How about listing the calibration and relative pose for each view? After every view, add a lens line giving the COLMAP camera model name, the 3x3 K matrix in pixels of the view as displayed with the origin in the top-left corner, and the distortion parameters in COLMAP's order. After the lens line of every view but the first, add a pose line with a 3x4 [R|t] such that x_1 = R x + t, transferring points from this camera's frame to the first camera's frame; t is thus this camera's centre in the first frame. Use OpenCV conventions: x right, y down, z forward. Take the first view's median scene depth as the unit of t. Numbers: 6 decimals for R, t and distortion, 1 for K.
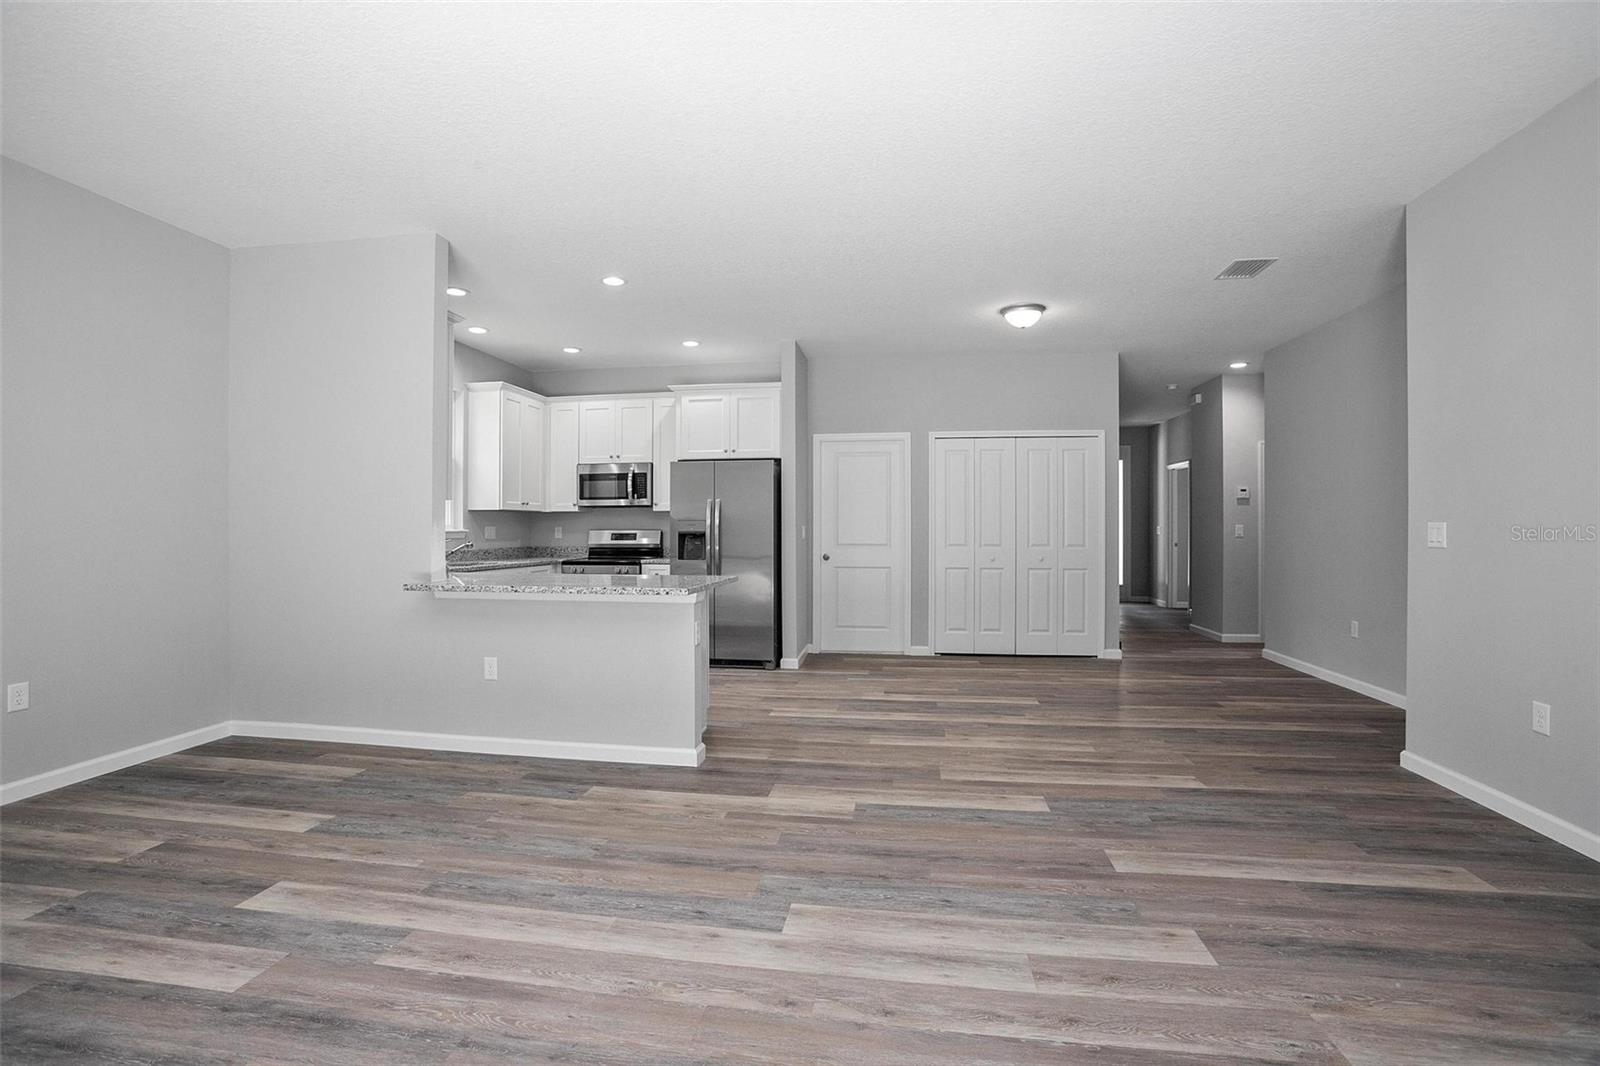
lens RADIAL K [[726.3, 0, 797.2], [0, 726.3, 532.6], [0, 0, 1]] dist [-0.072410, 0.030810]
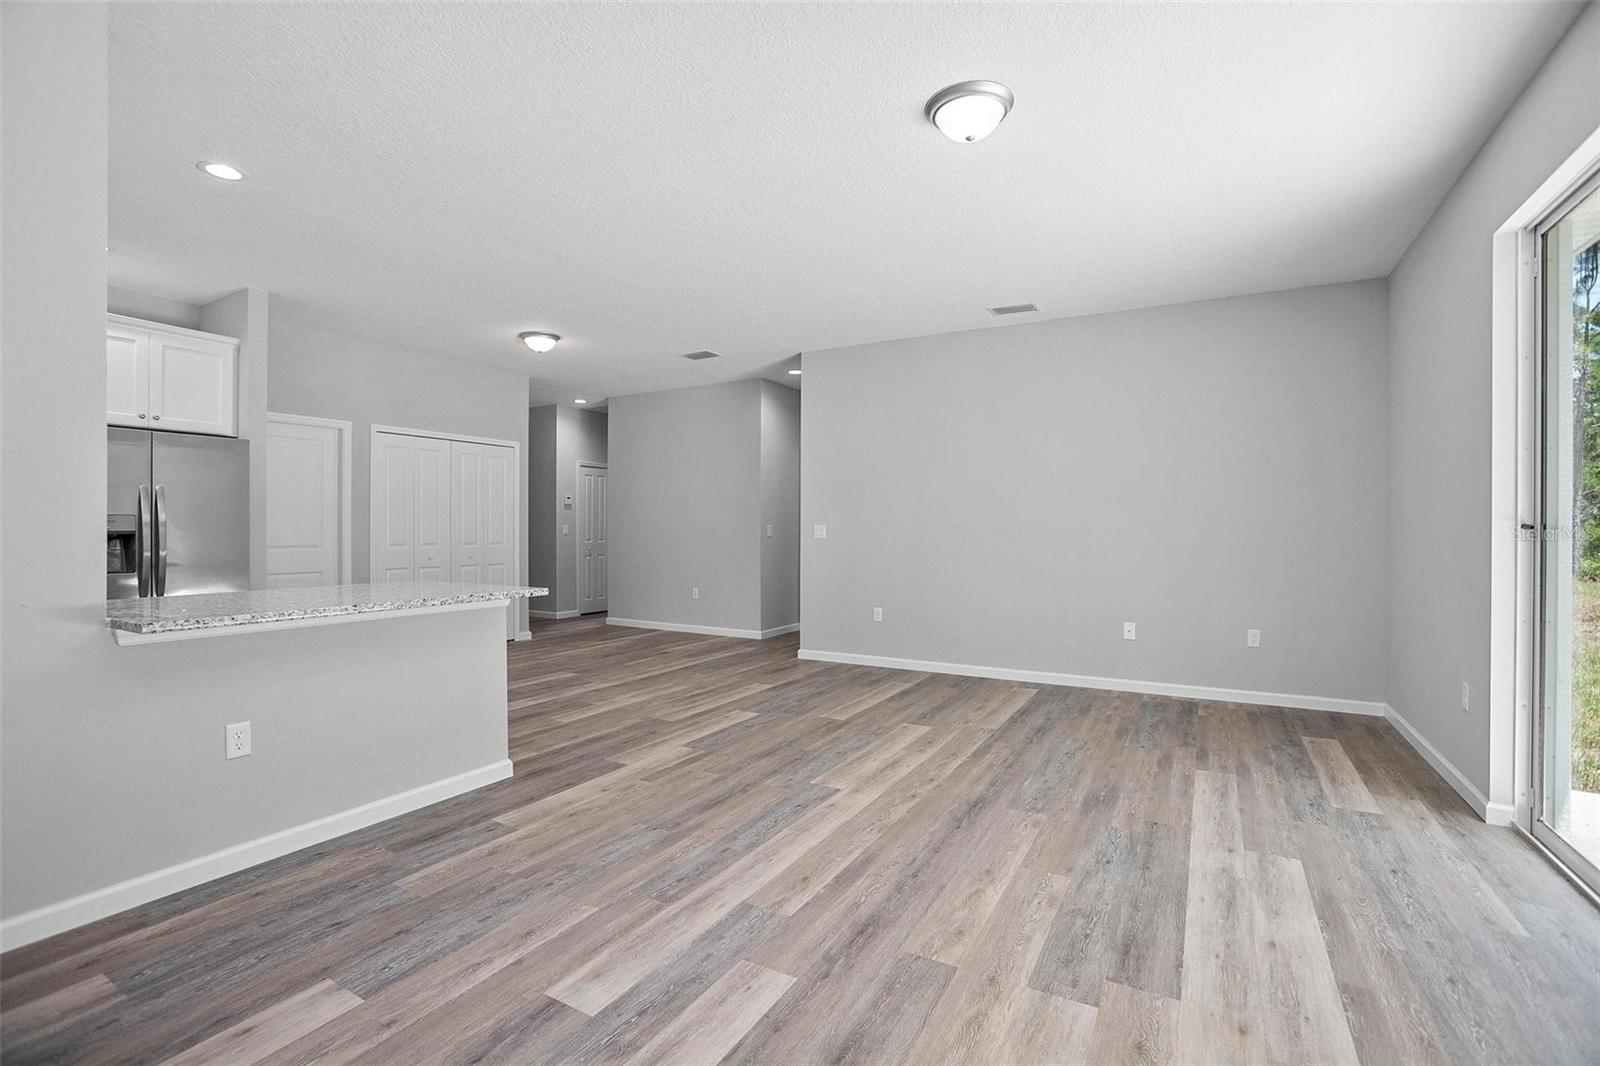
lens RADIAL K [[726.3, 0, 797.2], [0, 726.3, 532.6], [0, 0, 1]] dist [-0.072410, 0.030810]
pose [[0.355418, -0.001555, 0.934706, -1.042483], [-0.000611, 0.999998, 0.001896, -0.000204], [-0.934707, -0.001245, 0.355417, 0.365778]]
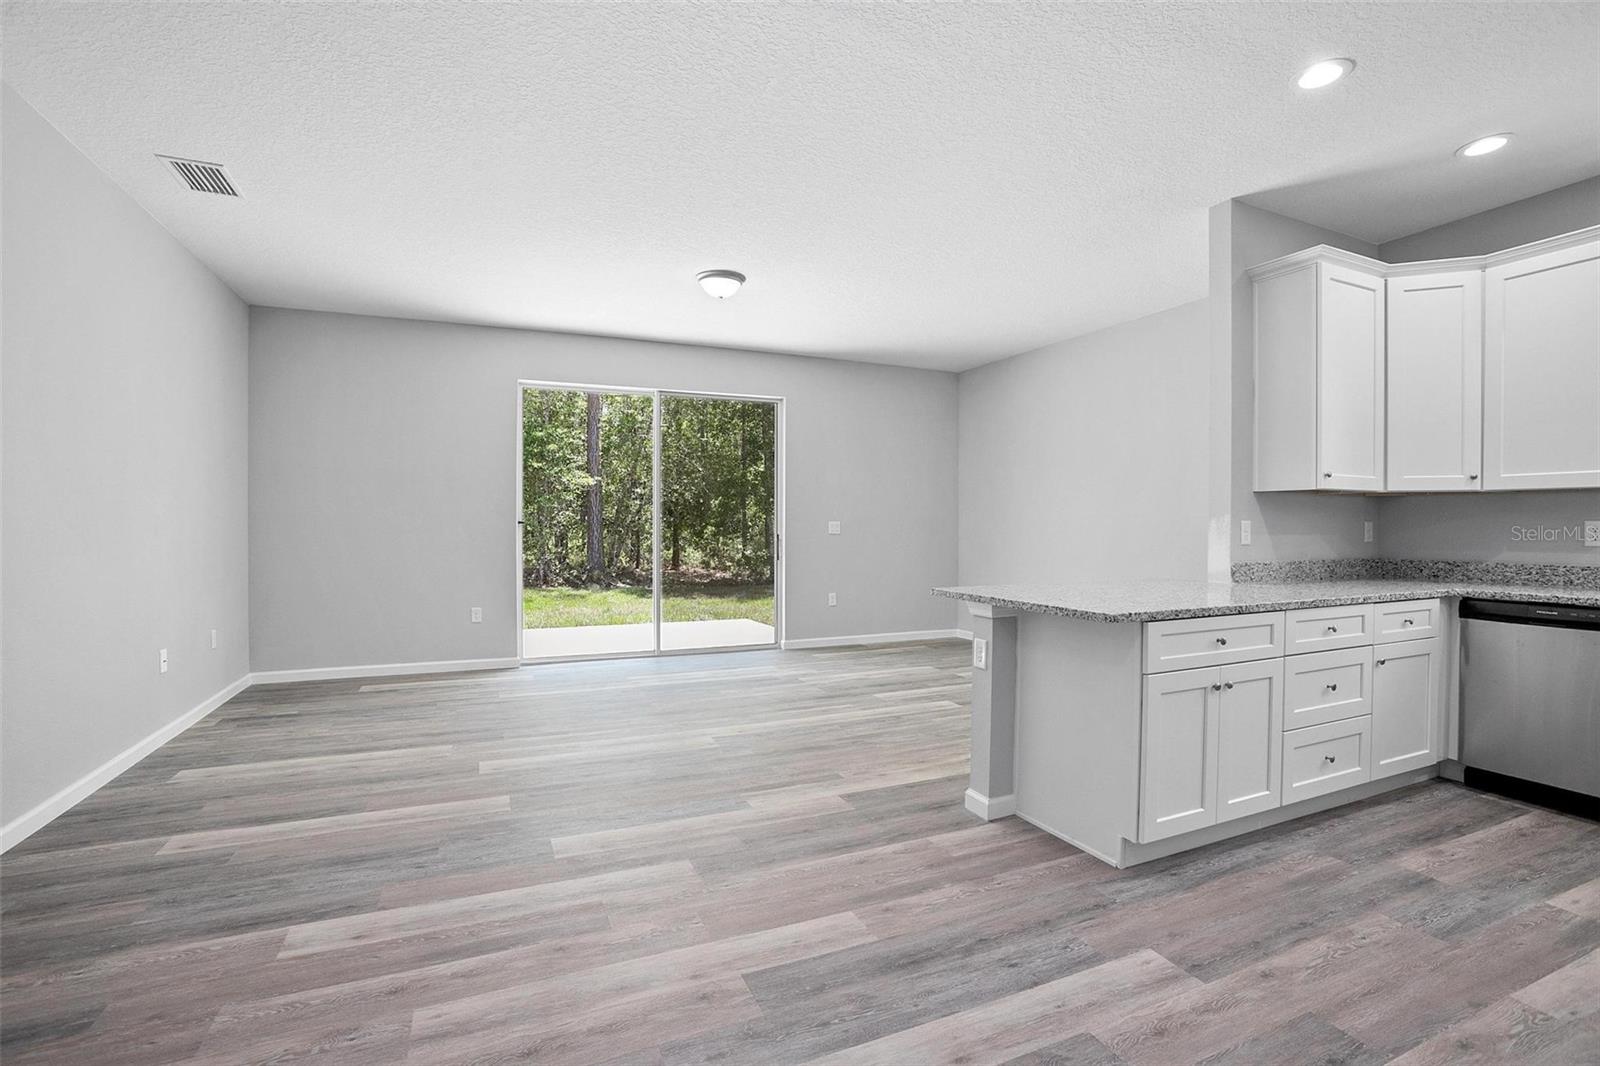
lens RADIAL K [[726.3, 0, 797.2], [0, 726.3, 532.6], [0, 0, 1]] dist [-0.072410, 0.030810]
pose [[-0.841197, 0.005012, -0.540706, 0.562952], [-0.003553, 0.999884, 0.014796, -0.010034], [0.540718, 0.014367, -0.841081, 1.873287]]
